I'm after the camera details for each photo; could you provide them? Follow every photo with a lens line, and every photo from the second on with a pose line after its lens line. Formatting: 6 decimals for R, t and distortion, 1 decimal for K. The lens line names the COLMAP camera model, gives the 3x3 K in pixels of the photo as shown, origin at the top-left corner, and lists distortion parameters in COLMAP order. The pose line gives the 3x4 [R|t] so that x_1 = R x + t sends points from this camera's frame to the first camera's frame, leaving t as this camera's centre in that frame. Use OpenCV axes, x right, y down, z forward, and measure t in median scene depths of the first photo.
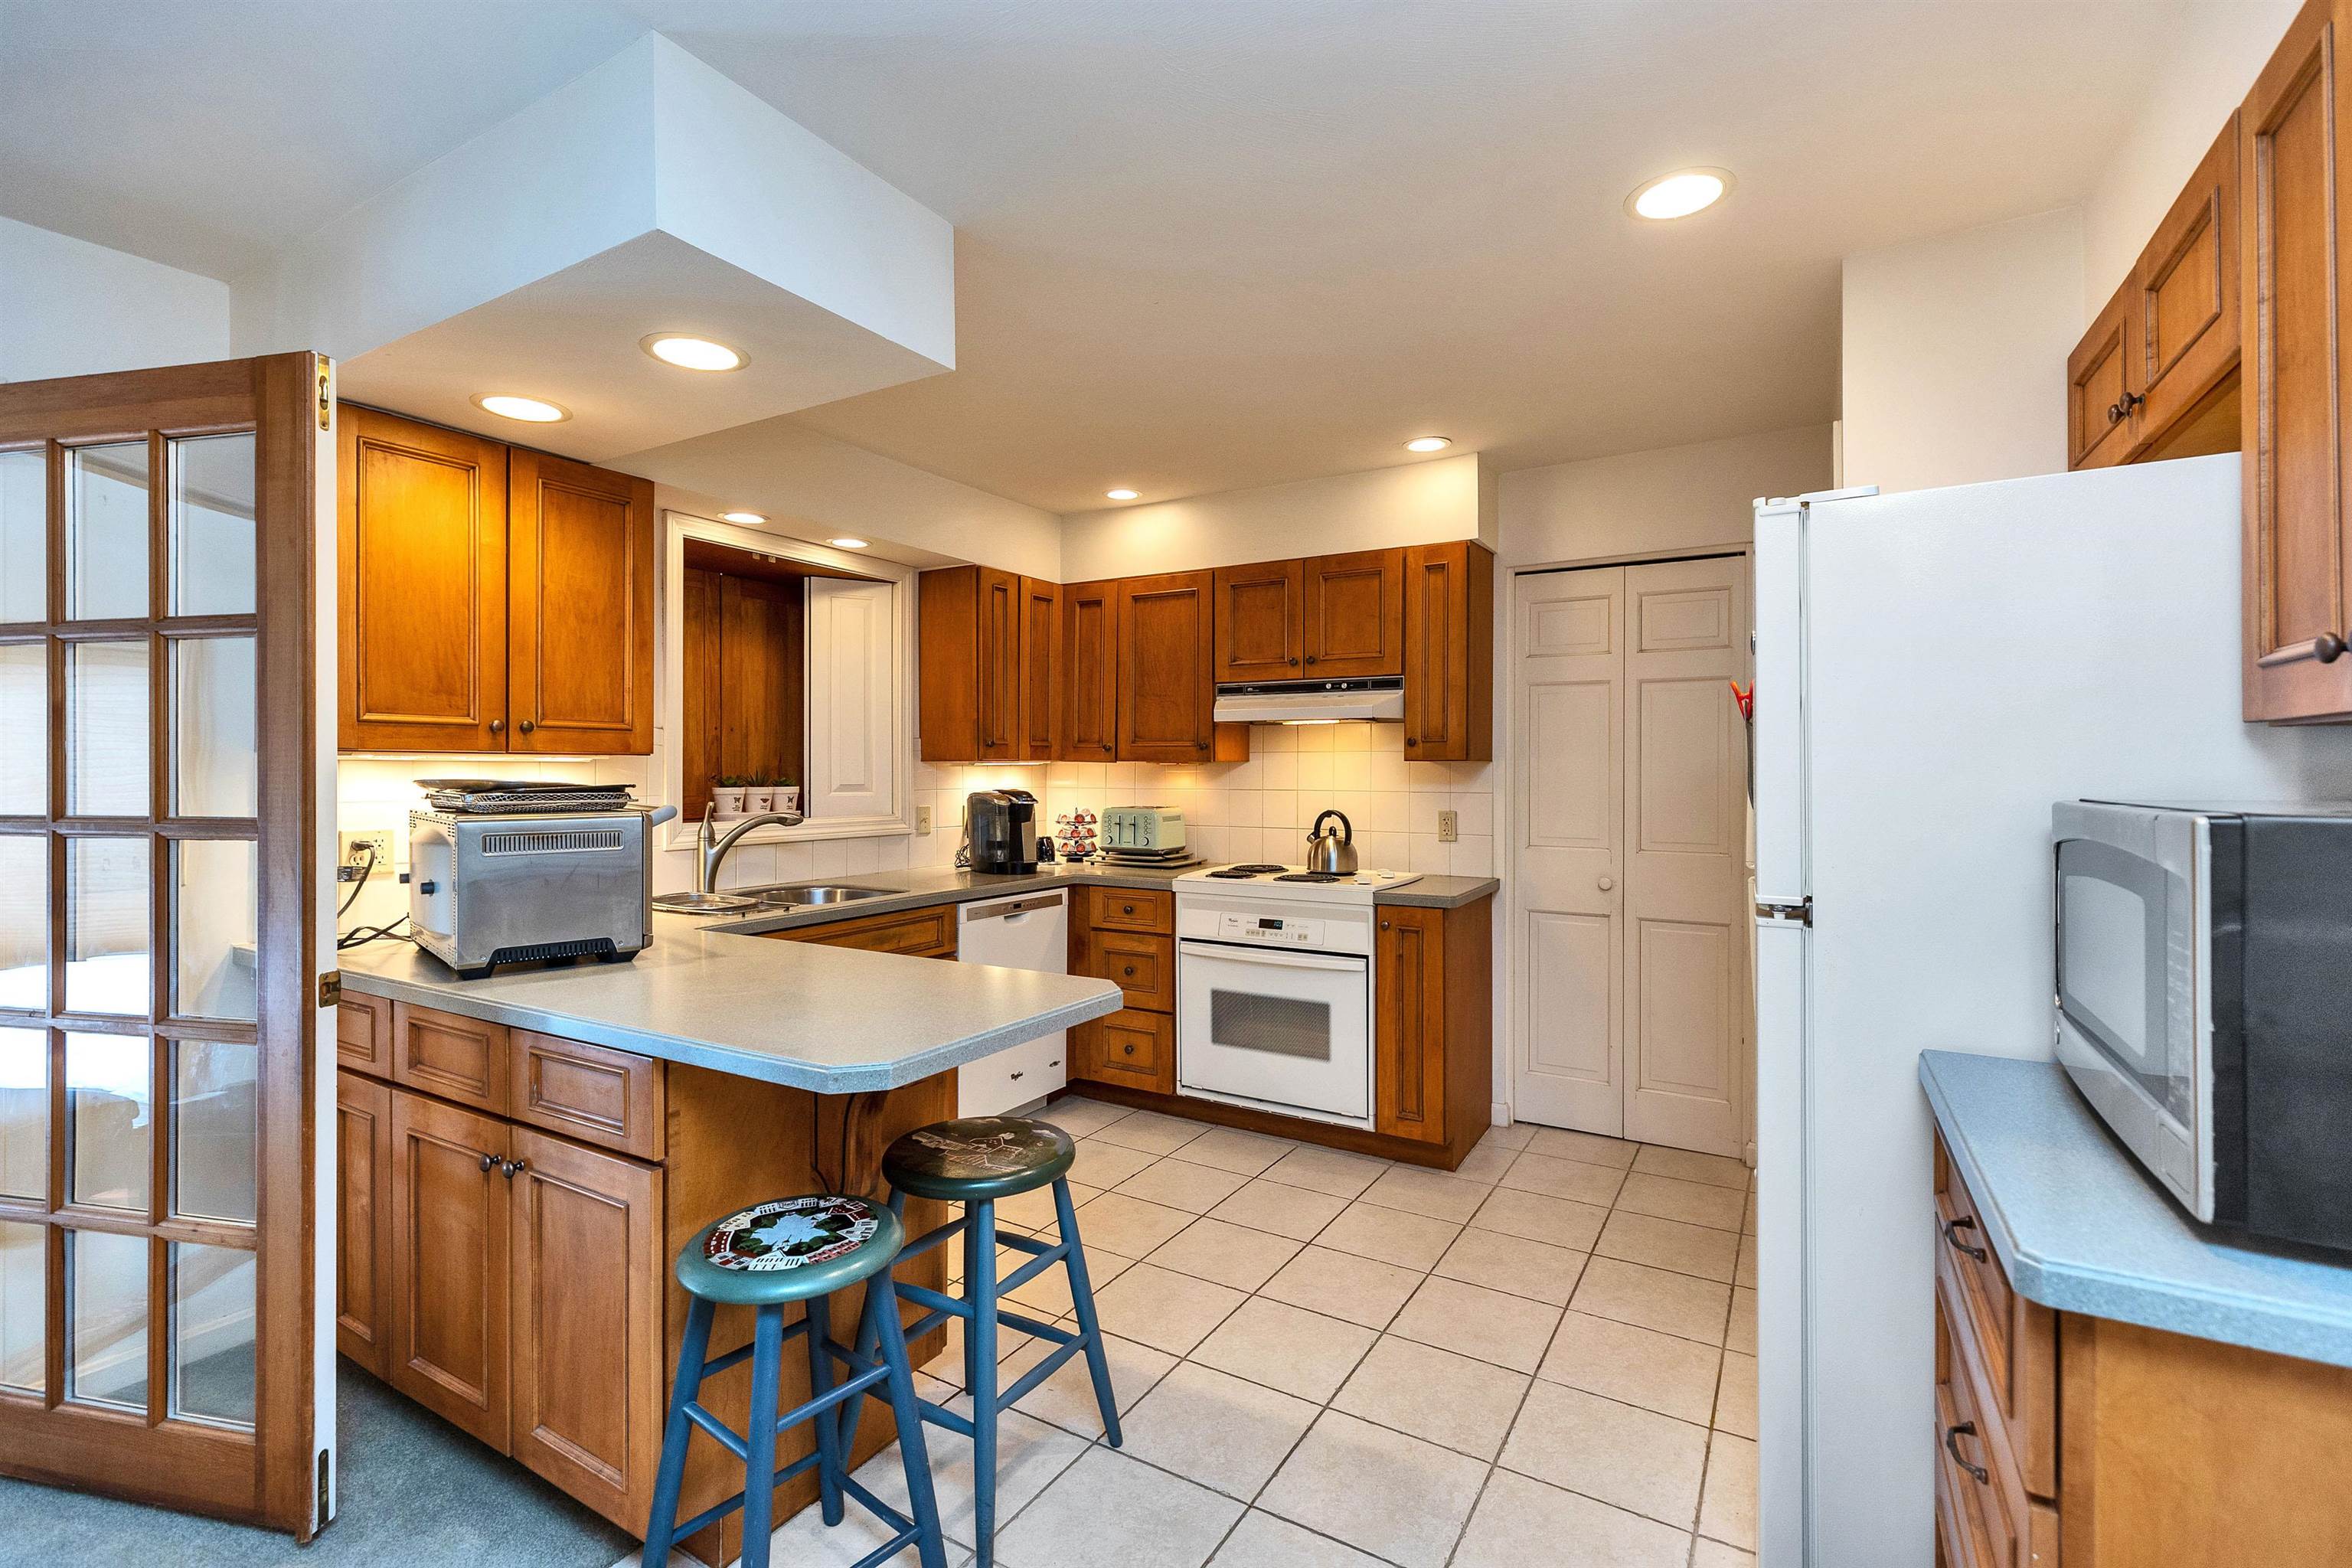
lens RADIAL K [[1062.7, 0, 1169.4], [0, 1062.7, 784.9], [0, 0, 1]] dist [-0.005239, -0.000547]
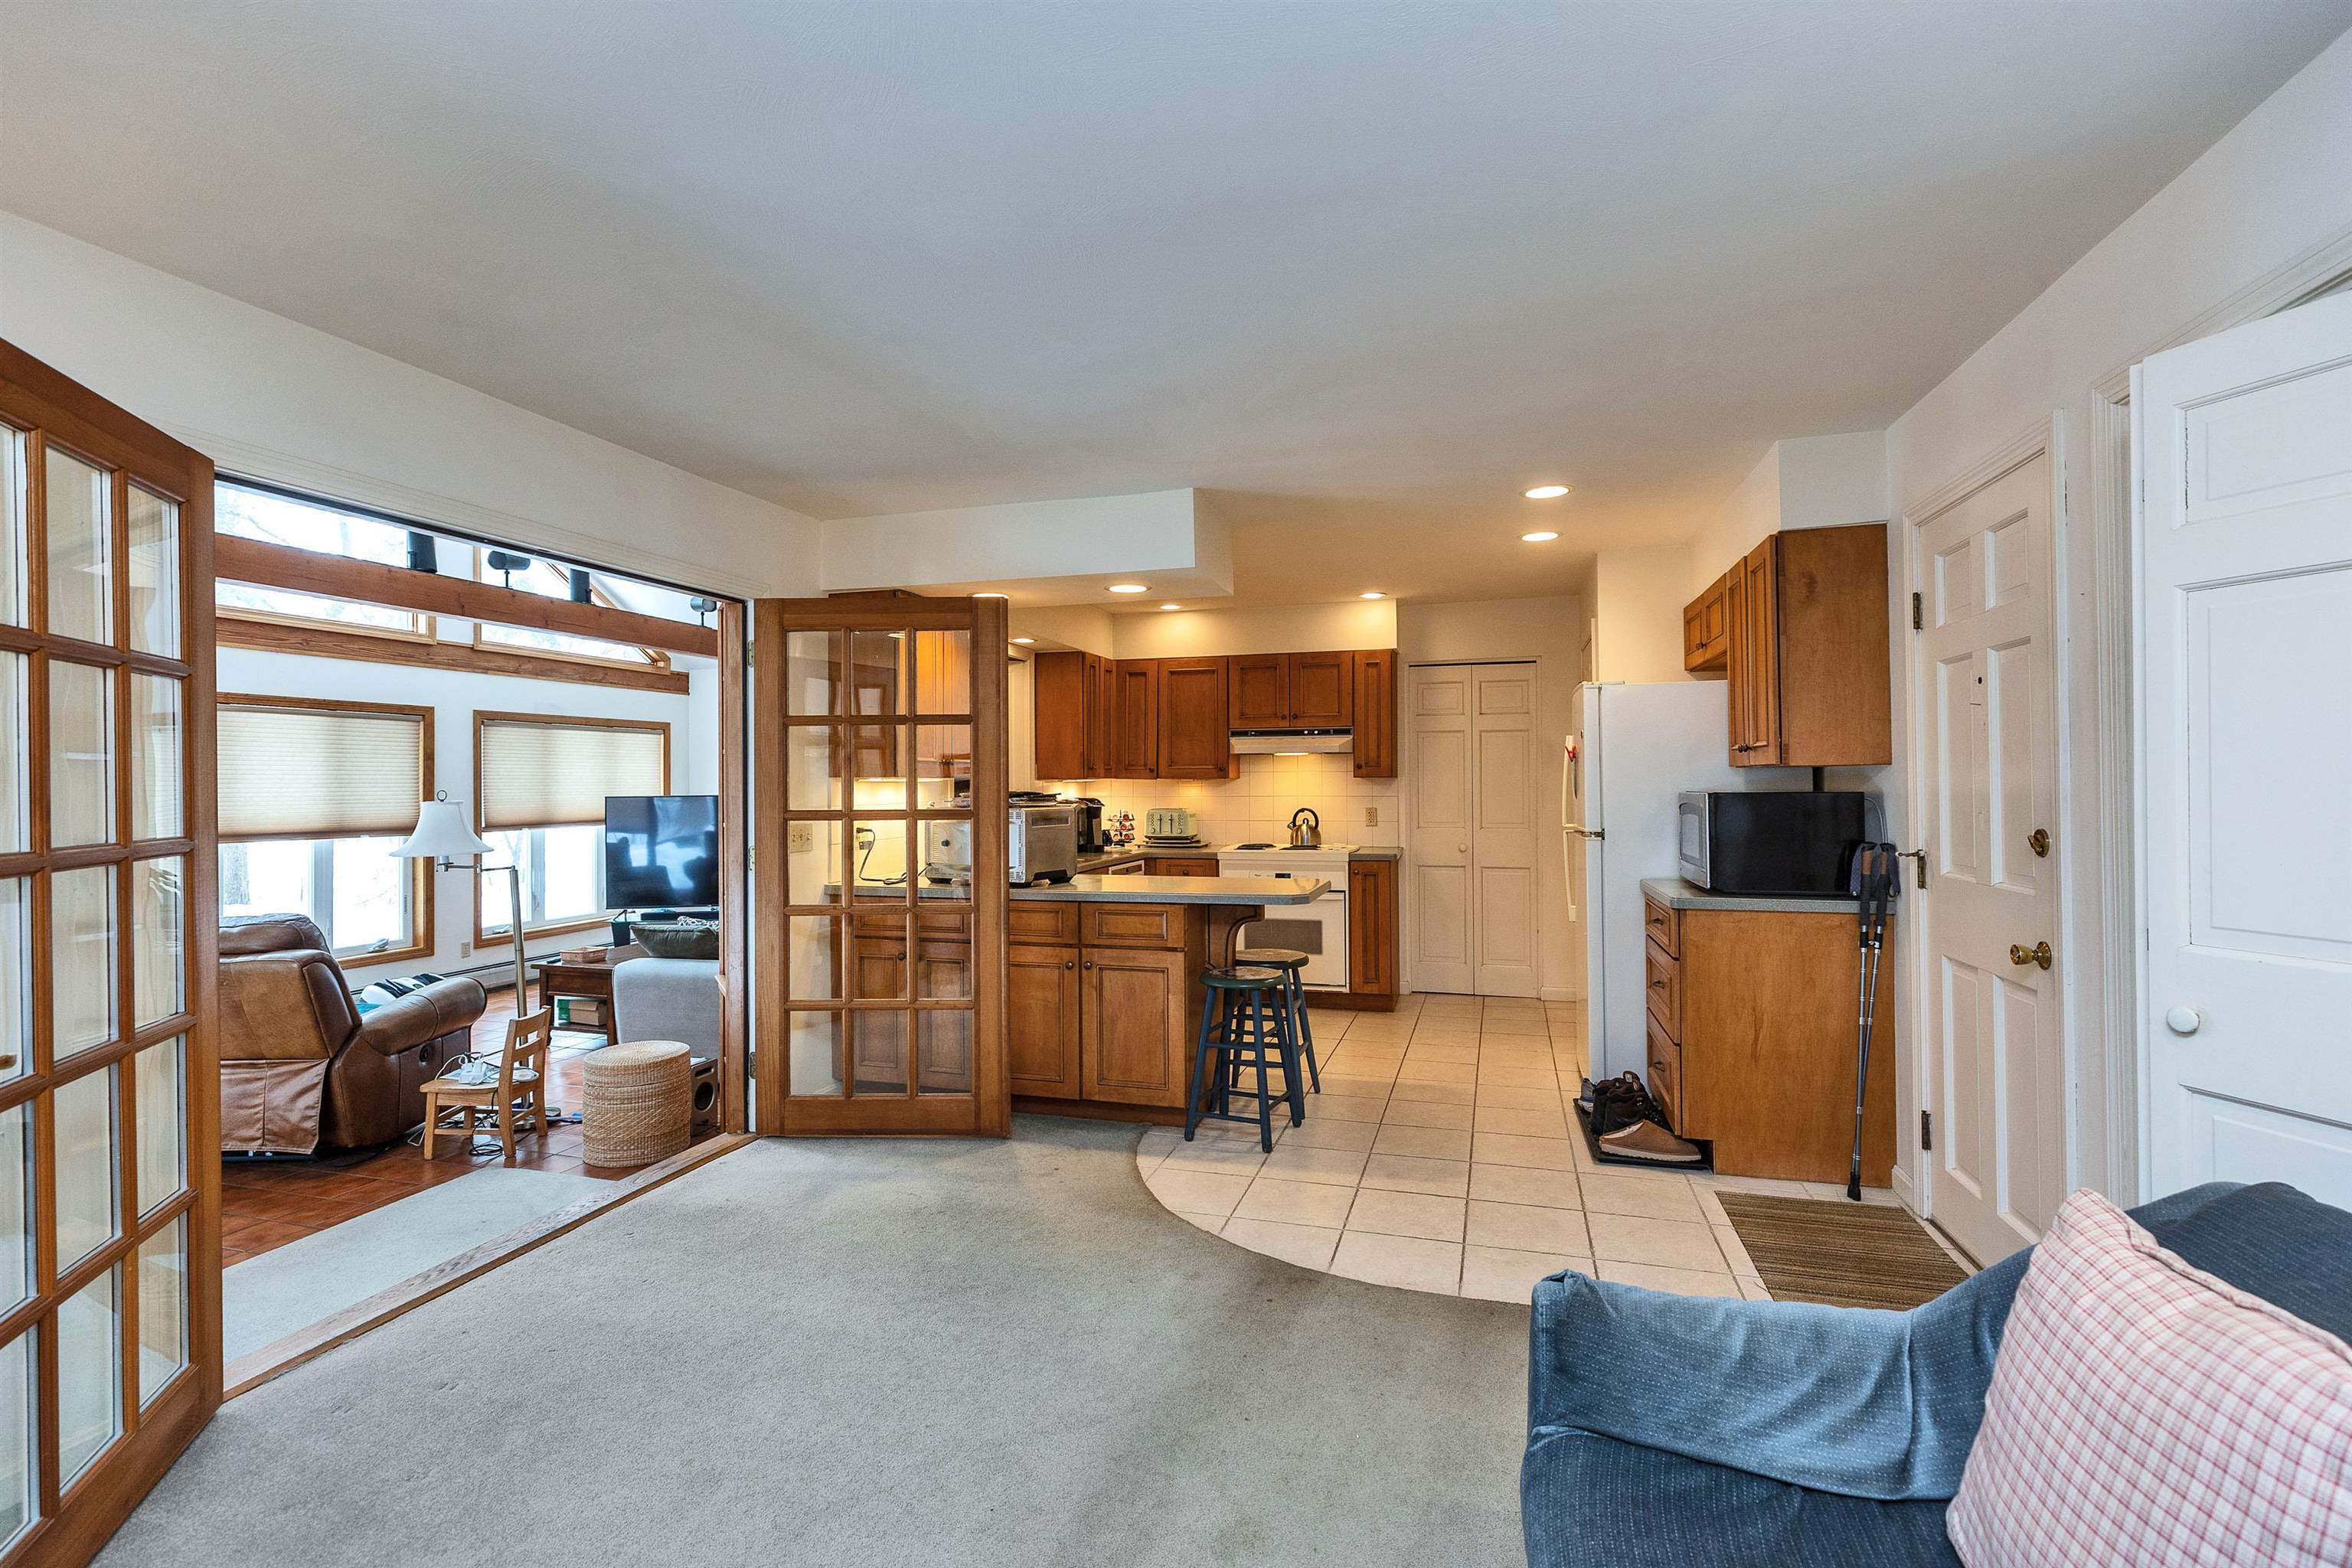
lens RADIAL K [[1062.7, 0, 1179.7], [0, 1062.7, 781.8], [0, 0, 1]] dist [-0.005239, -0.000547]
pose [[0.970279, -0.006563, 0.241899, -0.434486], [0.010325, 0.999845, -0.014286, 0.005222], [-0.241768, 0.016359, 0.970196, -0.541369]]
